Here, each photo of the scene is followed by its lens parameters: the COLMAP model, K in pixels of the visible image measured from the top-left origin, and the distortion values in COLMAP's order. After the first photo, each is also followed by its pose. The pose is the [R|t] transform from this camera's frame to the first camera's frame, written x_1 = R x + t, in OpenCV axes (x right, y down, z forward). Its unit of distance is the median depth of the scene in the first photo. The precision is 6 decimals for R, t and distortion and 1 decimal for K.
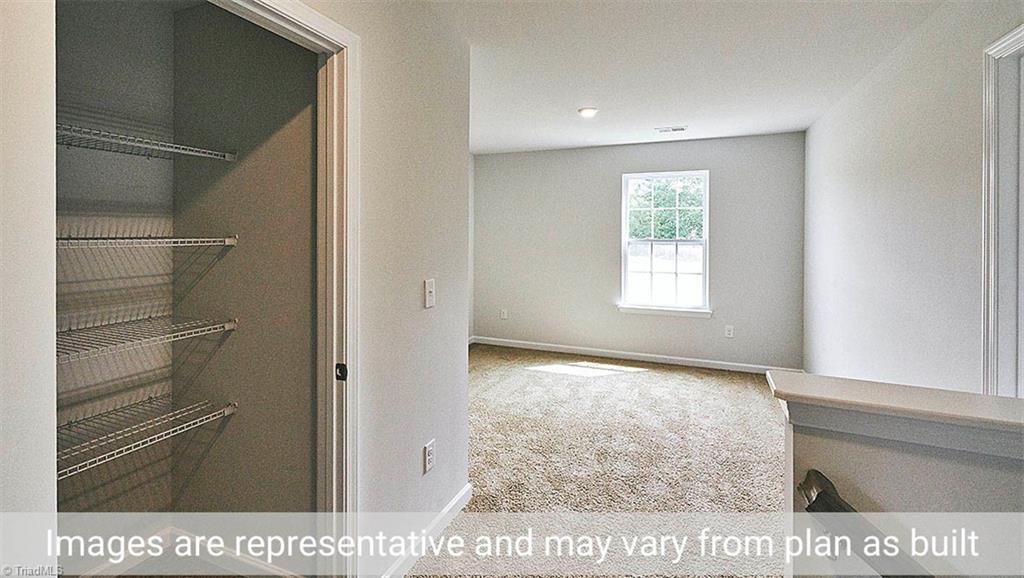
lens RADIAL K [[460.9, 0, 487.0], [0, 460.9, 236.1], [0, 0, 1]] dist [0.001607, 0.000569]
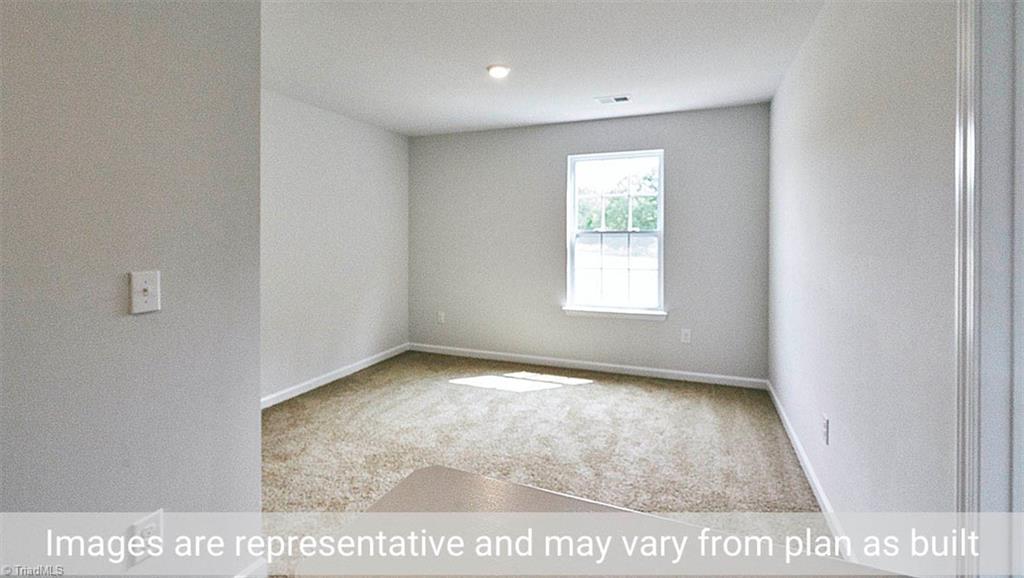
lens RADIAL K [[458.7, 0, 507.4], [0, 458.7, 241.4], [0, 0, 1]] dist [0.001123, 0.000137]
pose [[0.999757, -0.003097, 0.021829, 0.186594], [0.002932, 0.999967, 0.007576, 0.023133], [-0.021851, -0.007510, 0.999733, 0.161145]]
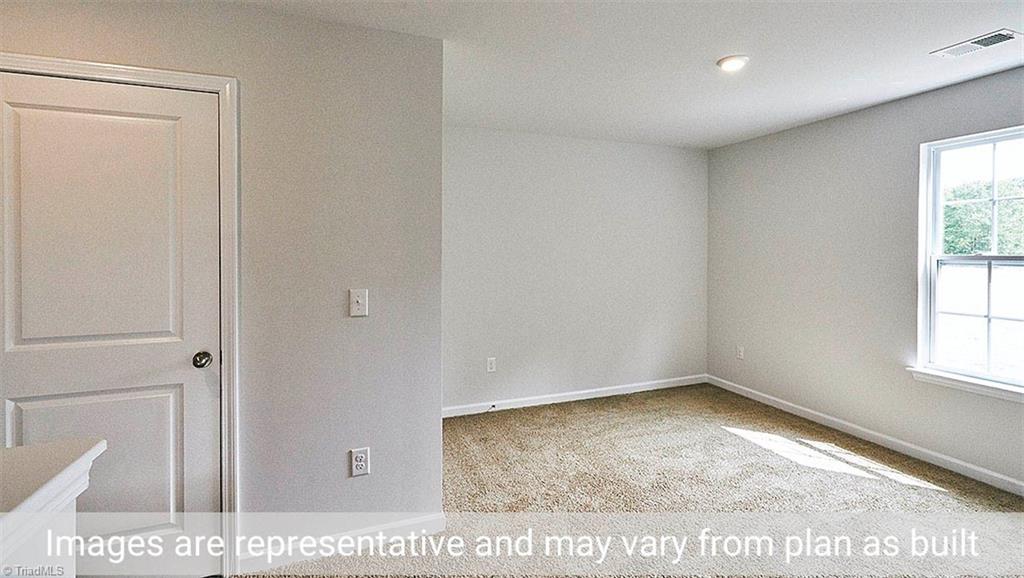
lens RADIAL K [[455.8, 0, 514.6], [0, 455.8, 257.1], [0, 0, 1]] dist [0.001561, 0.000190]
pose [[0.695346, 0.006818, -0.718643, 0.410523], [-0.001865, 0.999969, 0.007682, 0.007205], [0.718673, -0.004002, 0.695337, 0.267263]]
